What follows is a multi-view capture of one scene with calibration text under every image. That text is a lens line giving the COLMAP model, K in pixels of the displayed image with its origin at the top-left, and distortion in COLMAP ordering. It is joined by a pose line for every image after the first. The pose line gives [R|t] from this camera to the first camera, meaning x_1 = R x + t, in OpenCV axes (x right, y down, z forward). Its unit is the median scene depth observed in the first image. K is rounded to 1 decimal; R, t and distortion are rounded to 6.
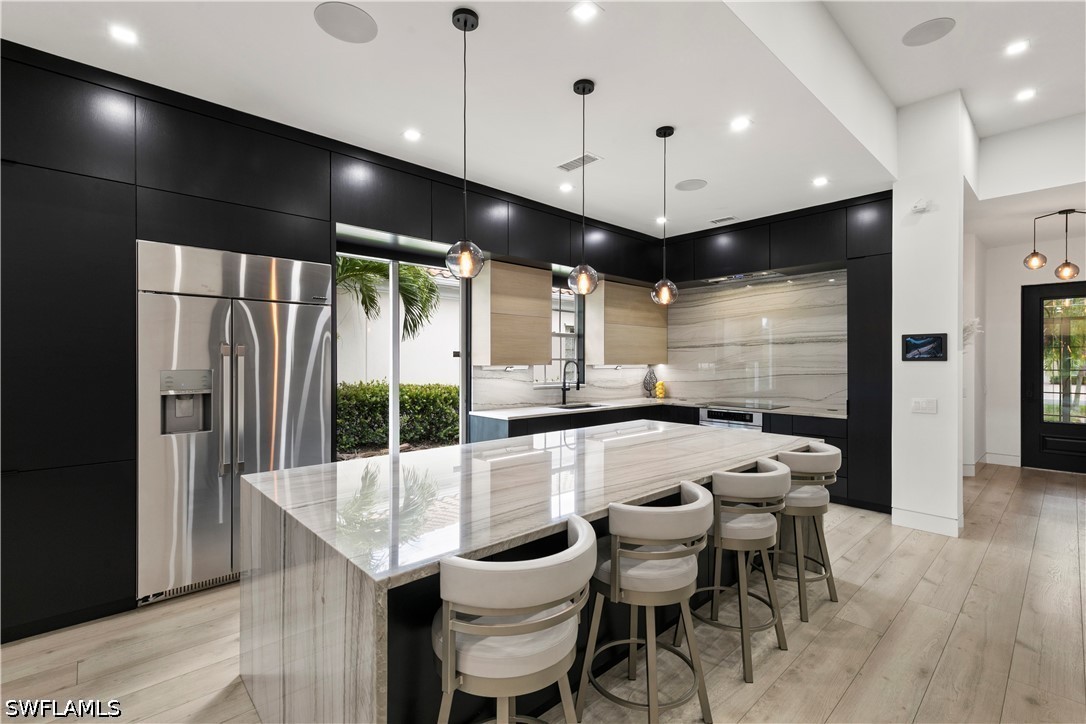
lens RADIAL K [[486.2, 0, 545.9], [0, 486.2, 361.7], [0, 0, 1]] dist [0.008644, -0.001089]
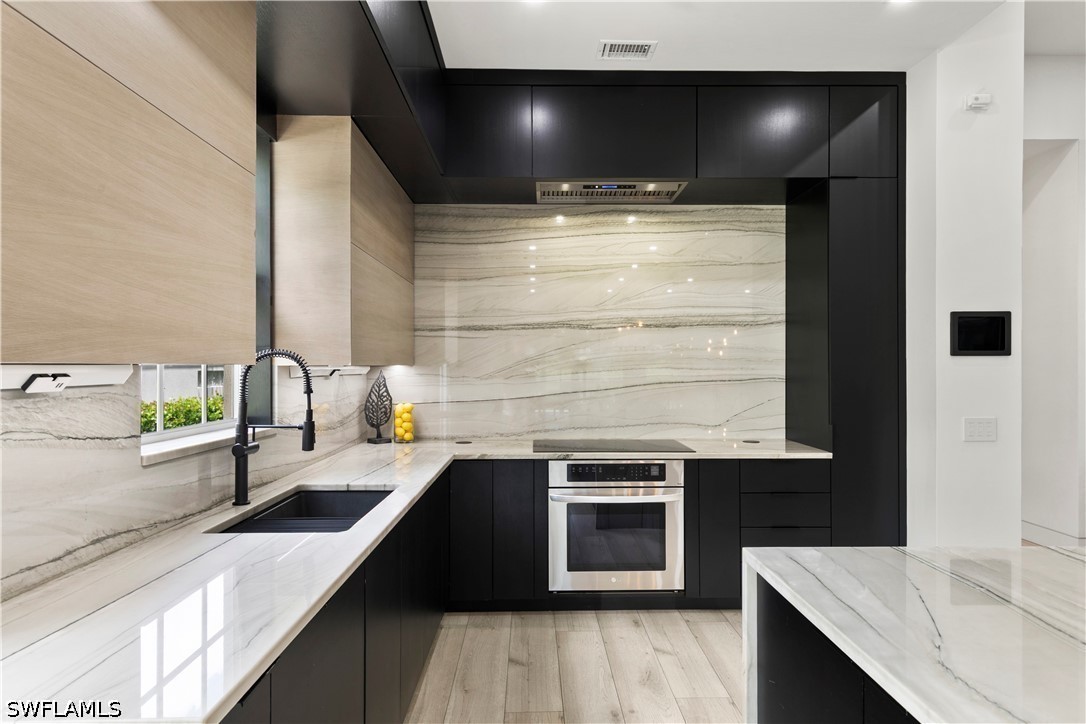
lens RADIAL K [[612.2, 0, 543.6], [0, 612.2, 367.2], [0, 0, 1]] dist [0.003341, 0.000174]
pose [[0.667115, -0.003007, 0.744948, -0.112099], [0.002247, 0.999995, 0.002025, 0.007175], [-0.744951, 0.000323, 0.667119, 0.623948]]
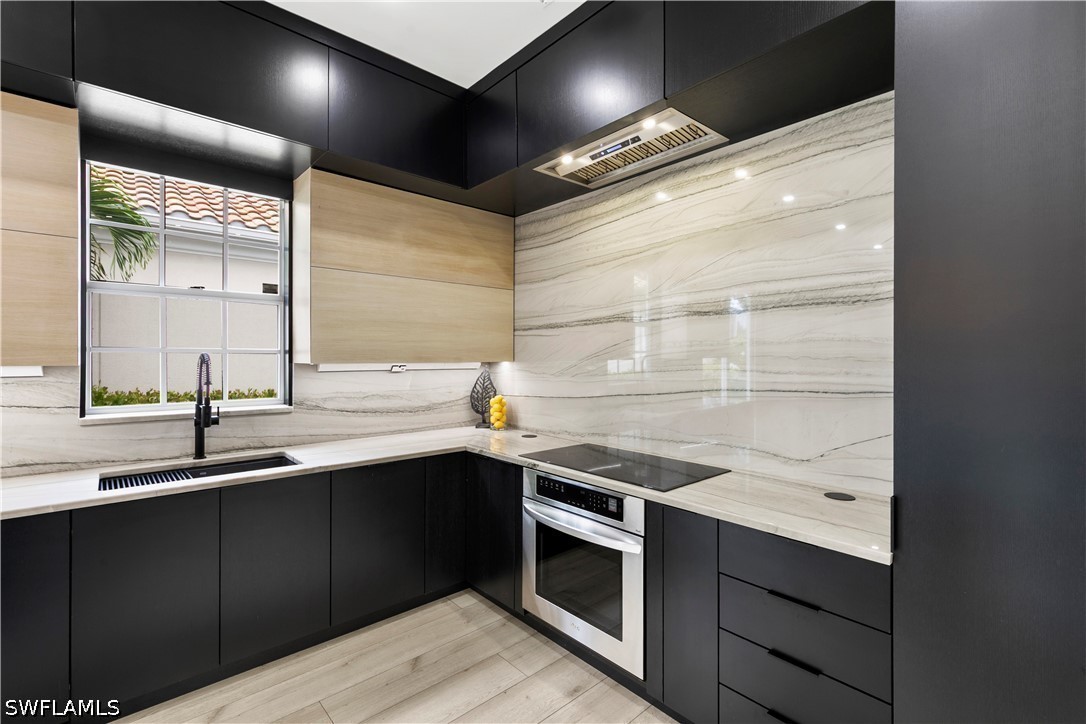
lens RADIAL K [[487.3, 0, 544.6], [0, 487.3, 357.3], [0, 0, 1]] dist [0.008472, -0.000546]
pose [[0.999875, 0.002007, -0.015682, 0.341336], [-0.001961, 0.999994, 0.002942, -0.001059], [0.015688, -0.002911, 0.999873, 0.579455]]
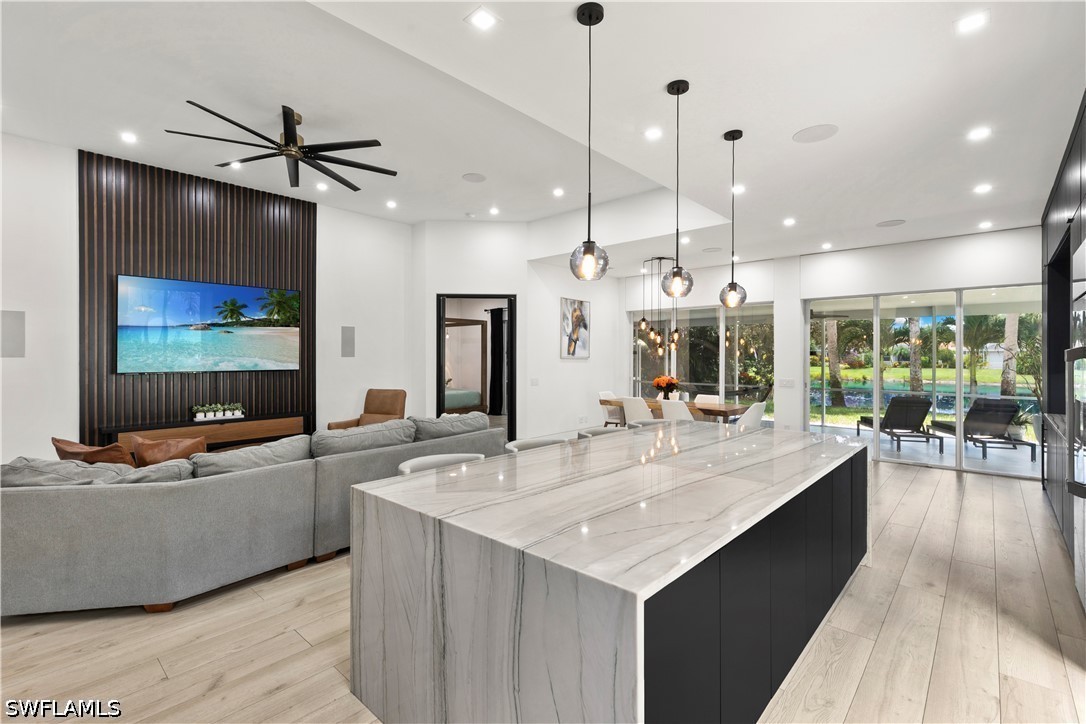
lens RADIAL K [[489.7, 0, 547.2], [0, 489.7, 353.1], [0, 0, 1]] dist [0.008145, -0.000273]
pose [[-0.996404, -0.003894, -0.084635, 0.201244], [-0.003585, 0.999986, -0.003810, -0.009931], [0.084649, -0.003493, -0.996405, 0.935637]]
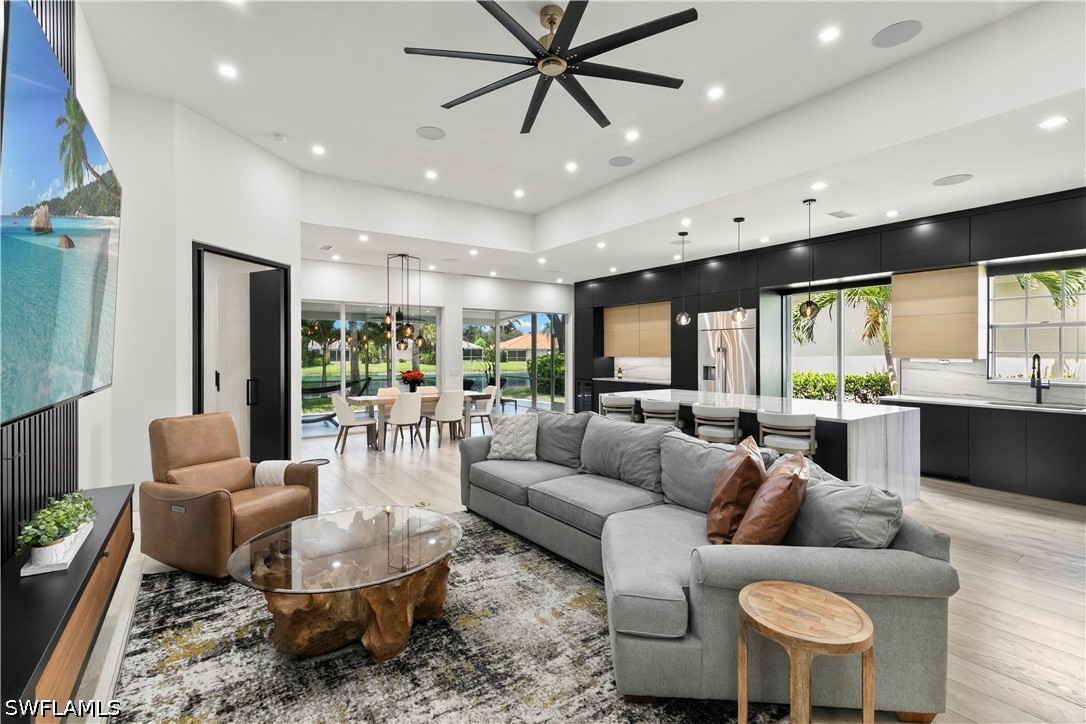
lens RADIAL K [[489.7, 0, 547.2], [0, 489.7, 353.1], [0, 0, 1]] dist [0.008145, -0.000273]
pose [[-0.136452, 0.000006, -0.990647, 1.051283], [-0.000920, 1.000000, 0.000133, -0.003853], [0.990646, 0.000929, -0.136451, 0.232039]]
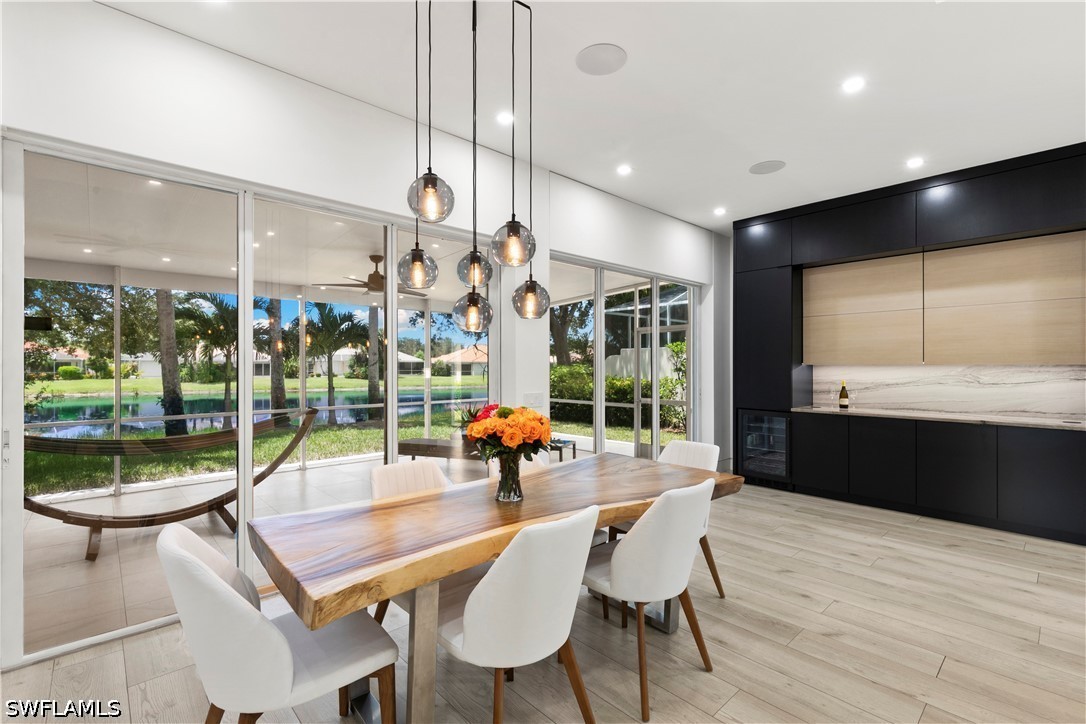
lens RADIAL K [[487.5, 0, 545.7], [0, 487.5, 362.9], [0, 0, 1]] dist [0.006782, -0.000521]
pose [[-0.007573, -0.009017, -0.999931, 0.150648], [-0.001891, 0.999958, -0.009003, 0.014937], [0.999970, 0.001822, -0.007590, -0.285022]]
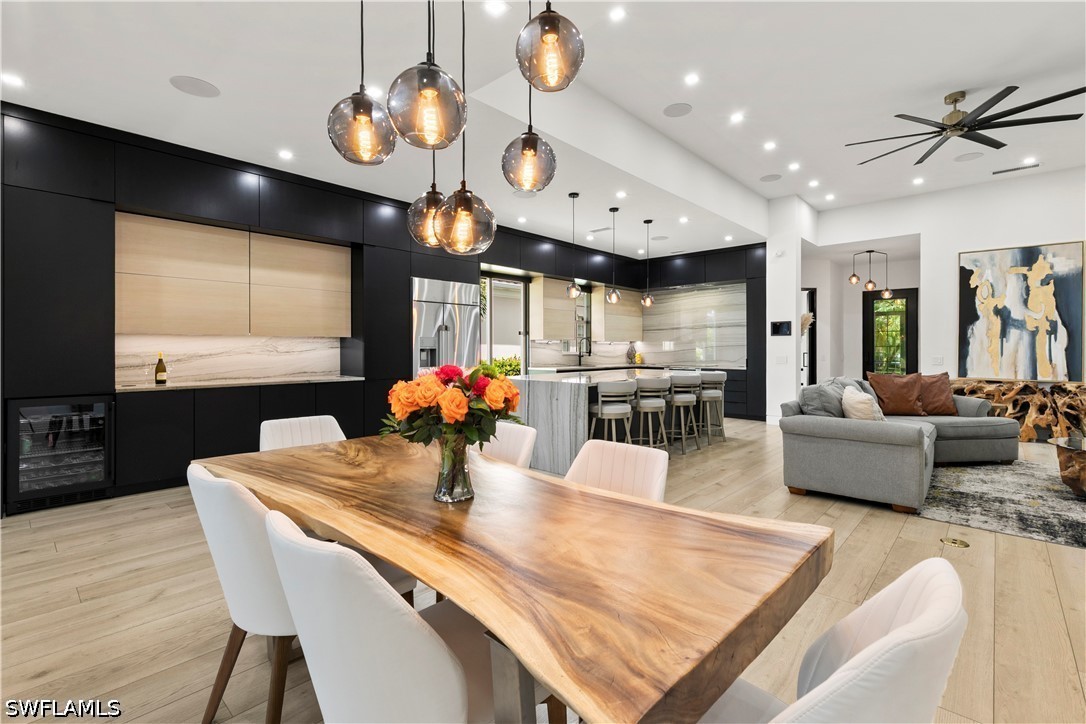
lens RADIAL K [[490.8, 0, 544.5], [0, 490.8, 348.3], [0, 0, 1]] dist [0.002340, 0.000143]
pose [[0.997427, -0.001418, 0.071679, -0.189567], [0.001558, 0.999997, -0.001892, 0.034318], [-0.071676, 0.001999, 0.997426, -0.574038]]
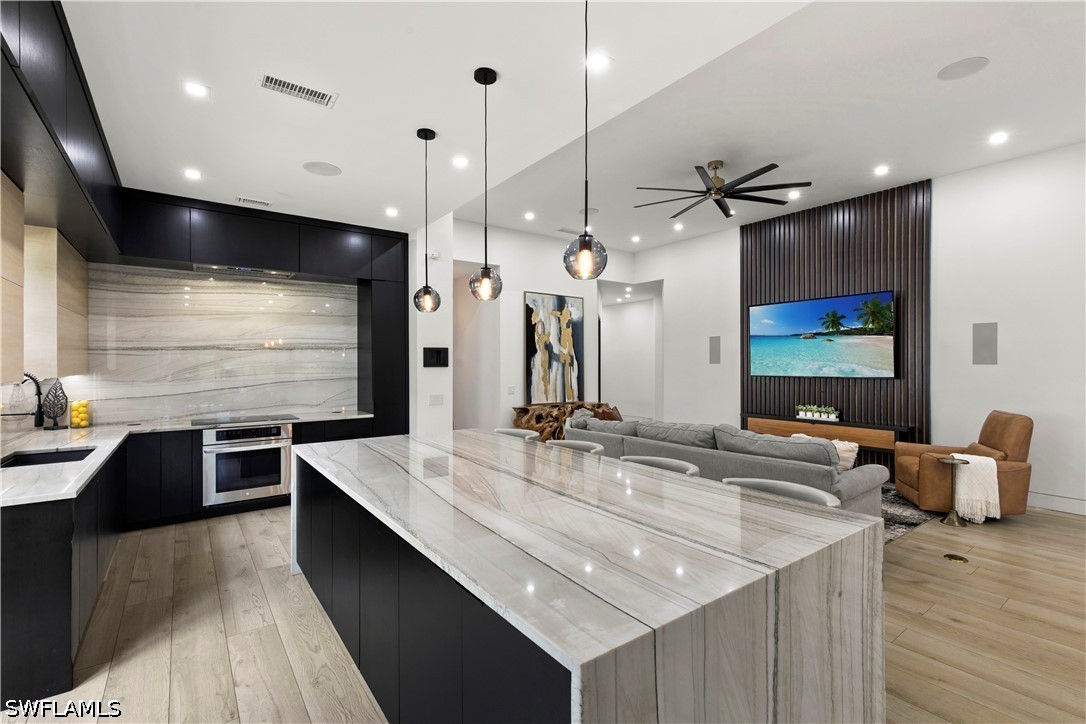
lens RADIAL K [[487.5, 0, 545.7], [0, 487.5, 362.9], [0, 0, 1]] dist [0.006782, -0.000521]
pose [[0.111631, -0.002182, 0.993747, -0.395398], [0.003543, 0.999992, 0.001797, -0.010196], [-0.993743, 0.003320, 0.111638, 0.372866]]
